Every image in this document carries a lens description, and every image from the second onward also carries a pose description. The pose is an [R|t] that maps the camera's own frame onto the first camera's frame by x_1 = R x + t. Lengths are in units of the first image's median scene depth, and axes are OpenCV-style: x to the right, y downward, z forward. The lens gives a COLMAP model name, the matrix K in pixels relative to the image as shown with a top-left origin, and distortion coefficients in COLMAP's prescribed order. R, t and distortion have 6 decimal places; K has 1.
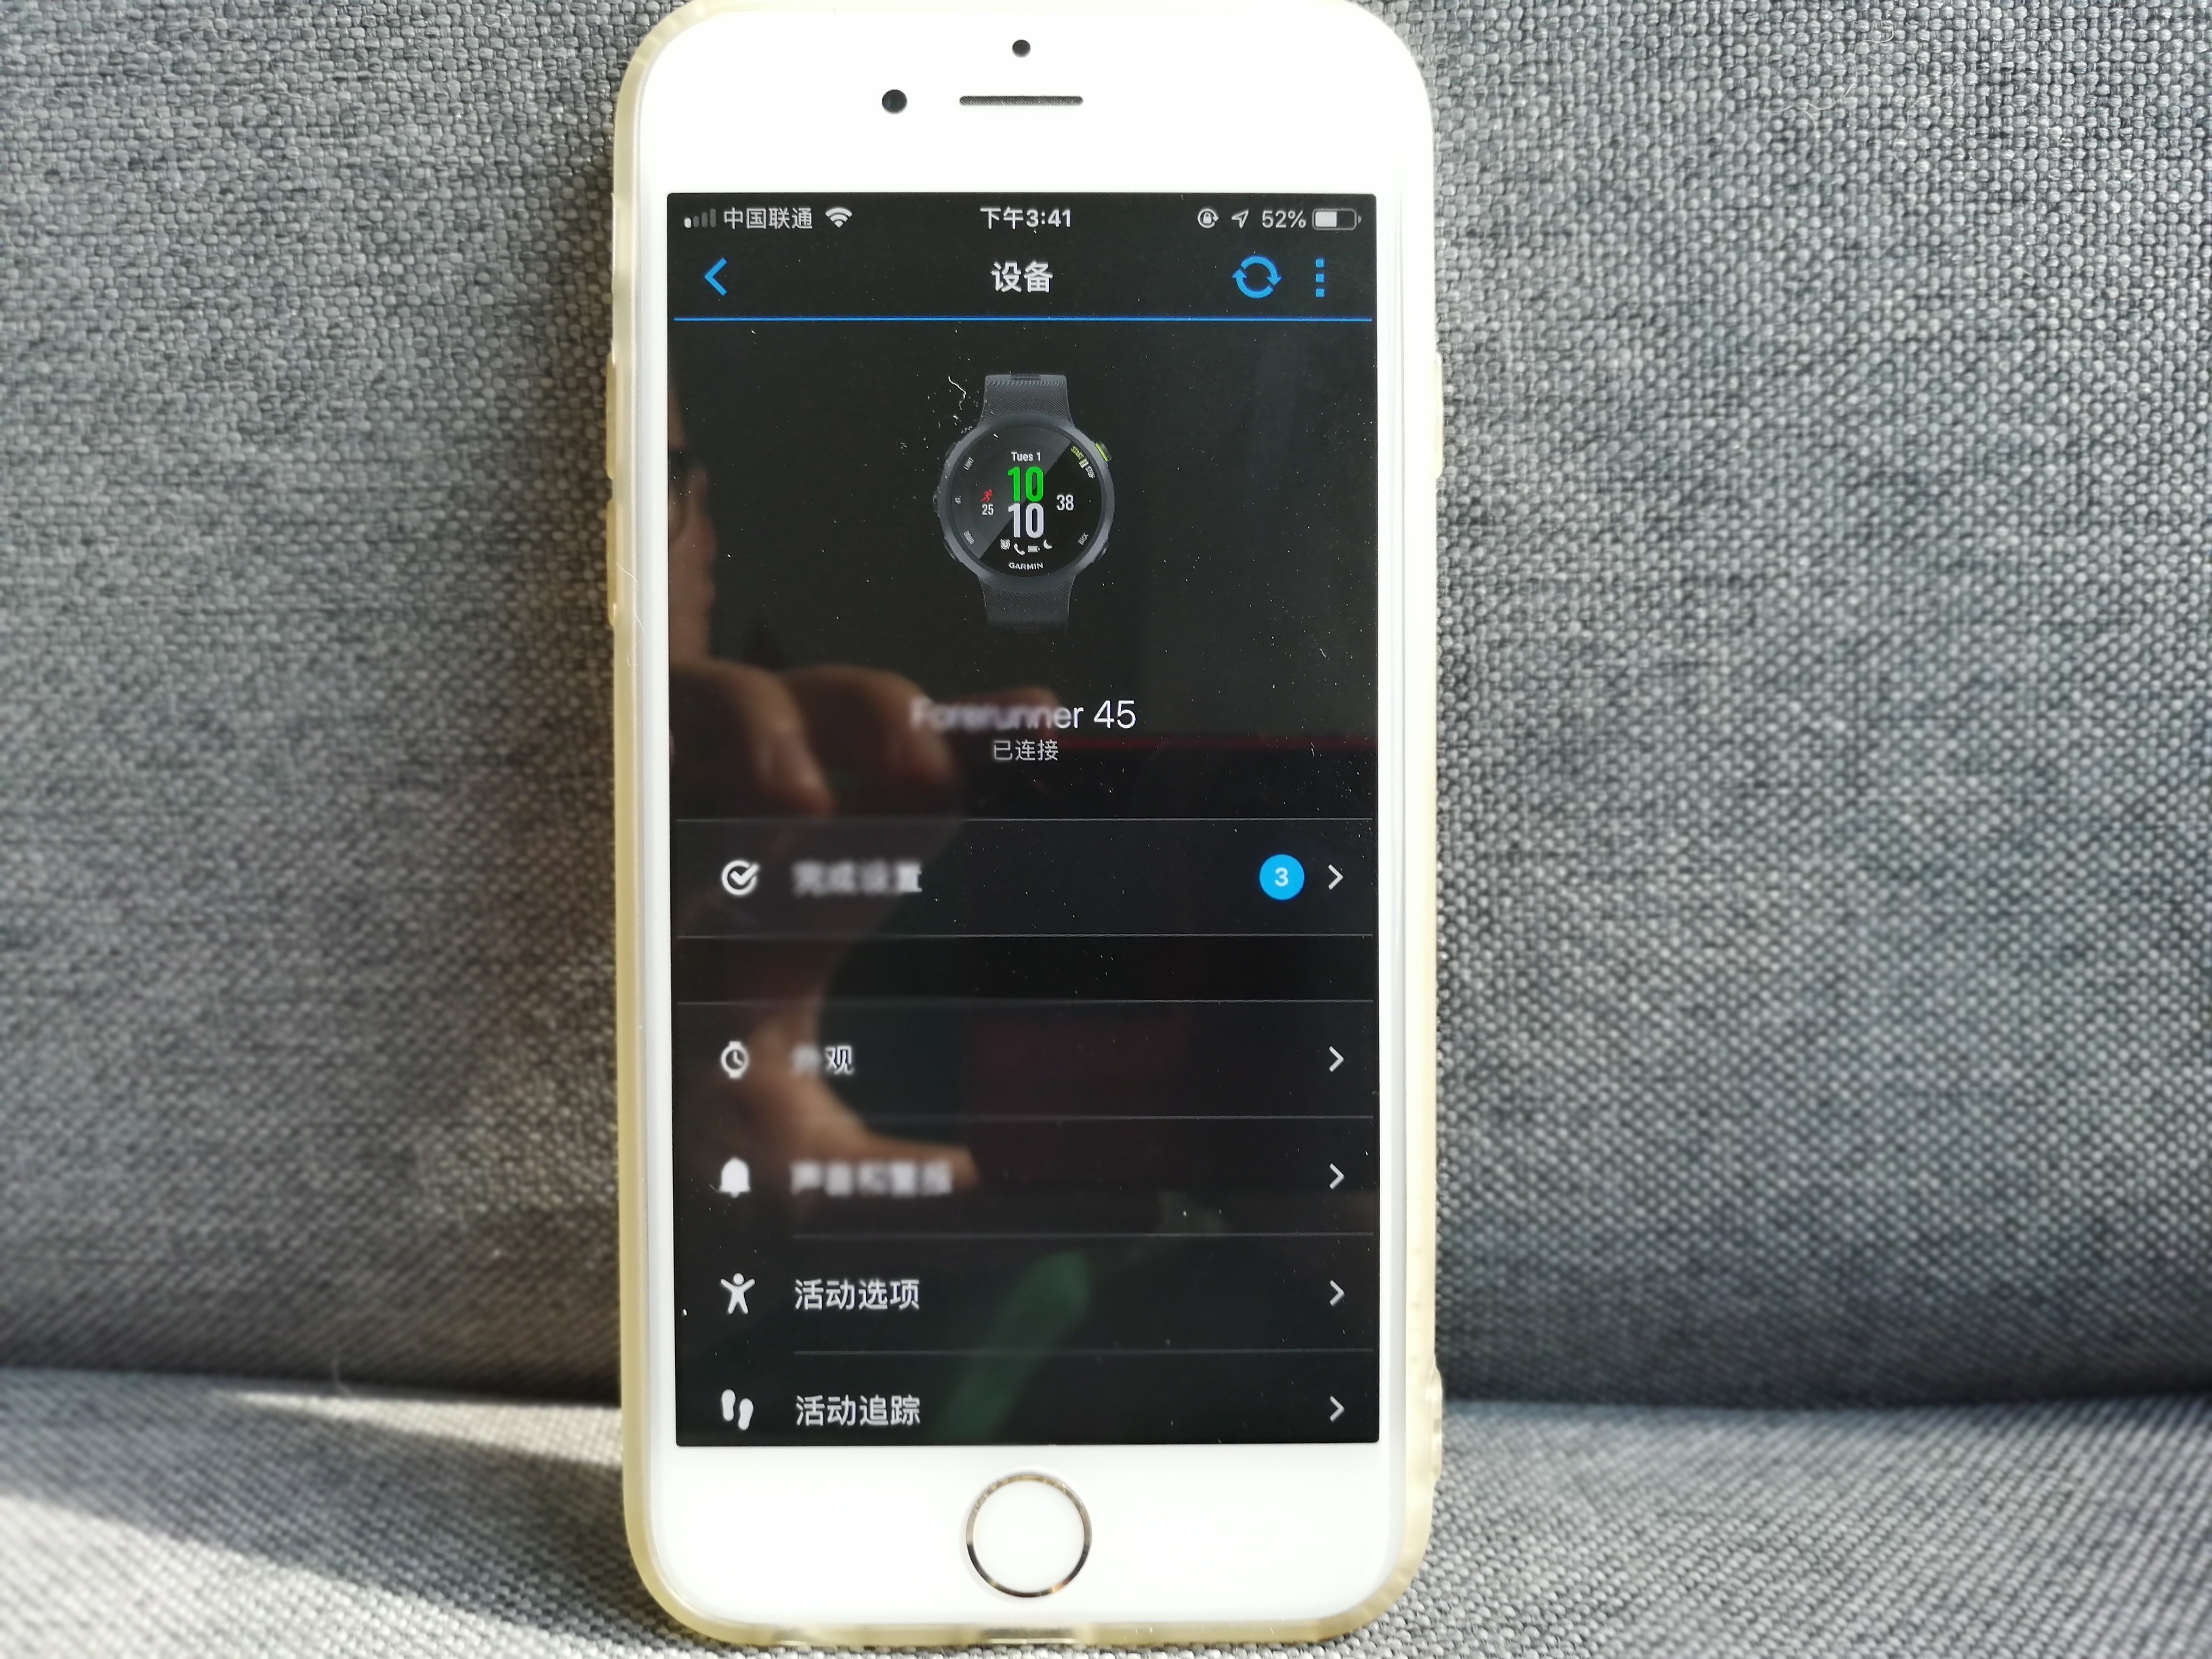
lens RADIAL K [[1849.2, 0, 1106.0], [0, 1849.2, 829.5], [0, 0, 1]] dist [-0.021861, -0.042317]
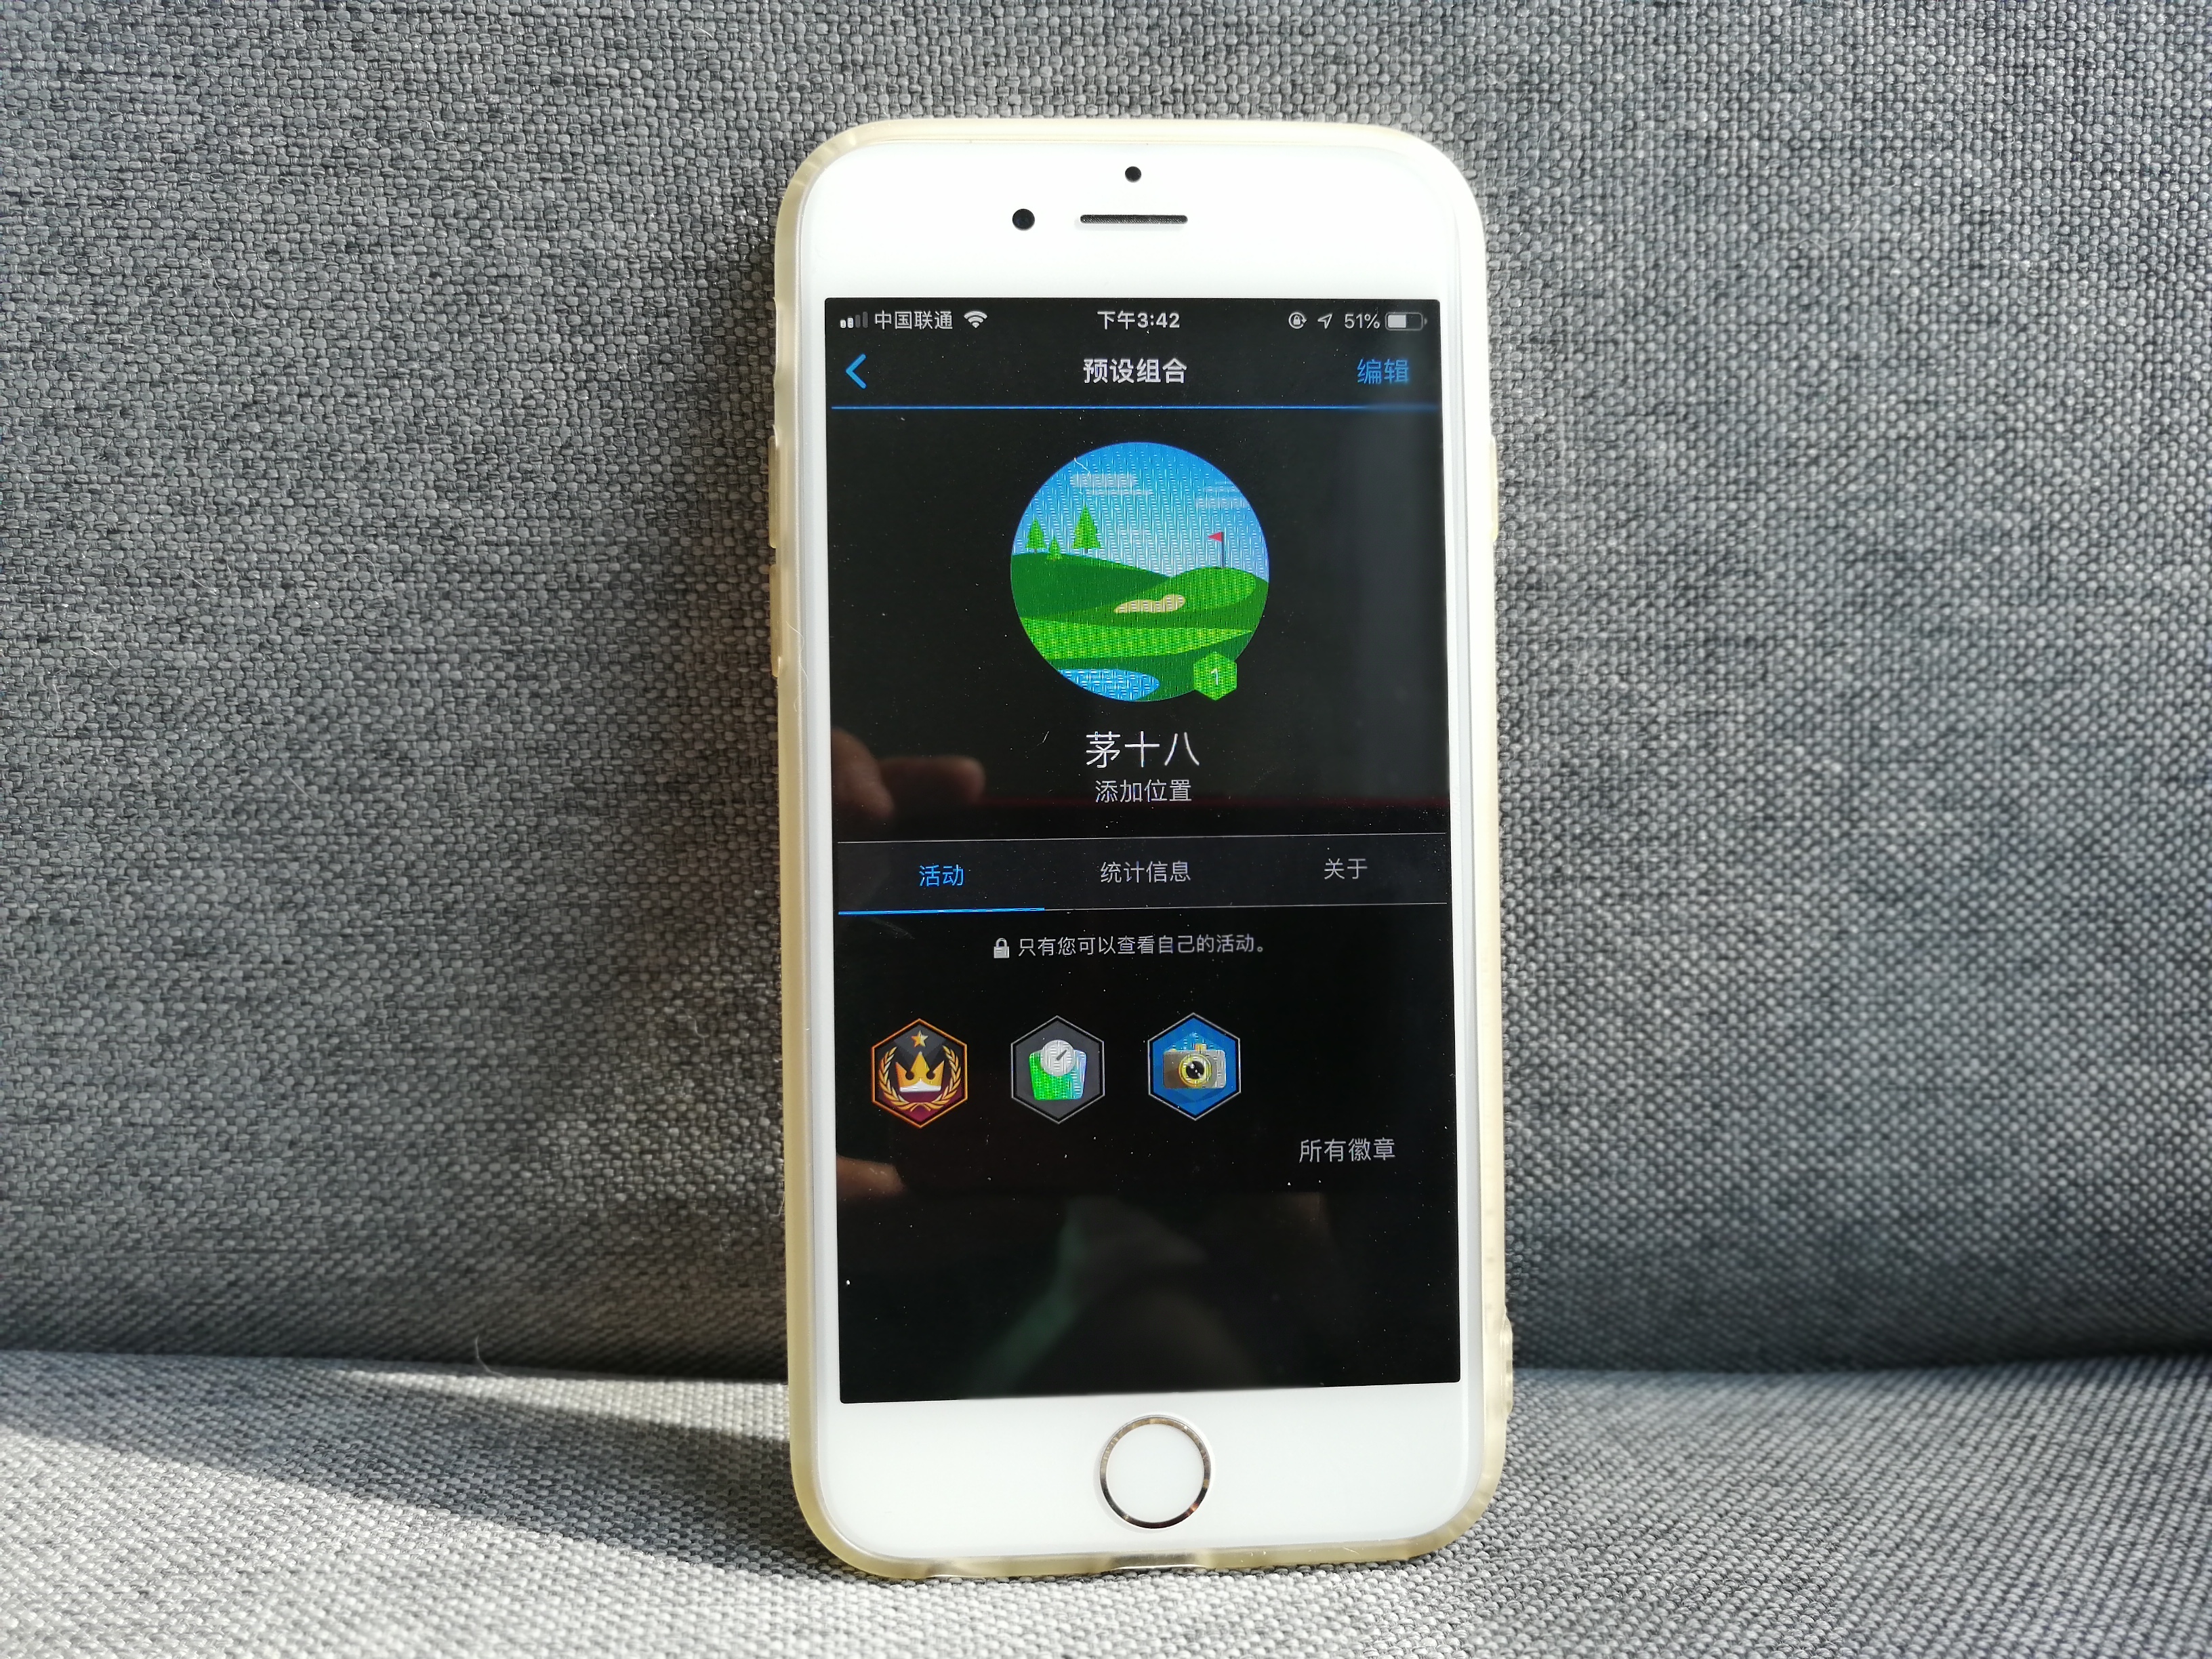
lens RADIAL K [[1849.2, 0, 1106.0], [0, 1849.2, 829.5], [0, 0, 1]] dist [-0.021861, -0.042317]
pose [[0.998270, 0.006871, 0.058397, -0.127662], [-0.005567, 0.999732, -0.022465, 0.011107], [-0.058536, 0.022101, 0.998041, -0.126918]]
